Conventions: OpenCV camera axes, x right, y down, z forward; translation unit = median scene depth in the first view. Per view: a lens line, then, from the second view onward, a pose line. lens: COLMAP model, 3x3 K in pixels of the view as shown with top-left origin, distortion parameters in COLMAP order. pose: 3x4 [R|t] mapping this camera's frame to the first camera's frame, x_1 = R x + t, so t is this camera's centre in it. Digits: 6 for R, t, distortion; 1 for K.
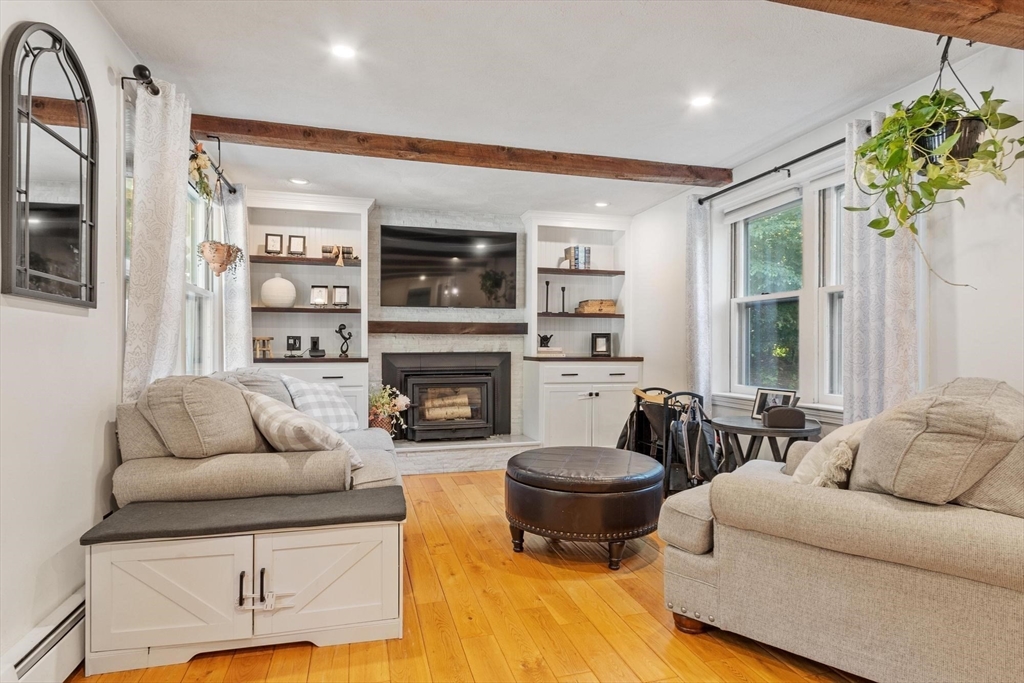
lens RADIAL K [[551.5, 0, 511.8], [0, 551.5, 347.5], [0, 0, 1]] dist [0.004966, -0.000624]
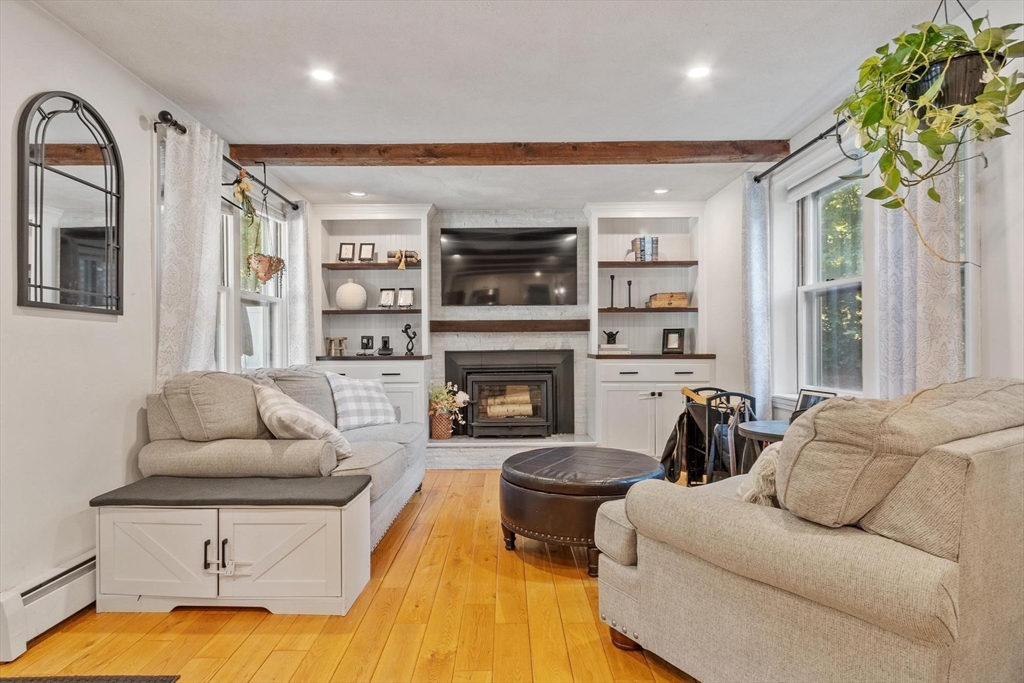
lens RADIAL K [[560.7, 0, 504.6], [0, 560.7, 345.3], [0, 0, 1]] dist [0.001952, 0.000910]
pose [[0.962374, -0.007810, -0.271617, 0.319264], [0.007620, 0.999969, -0.001754, 0.003486], [0.271622, -0.000381, 0.962404, 0.027545]]
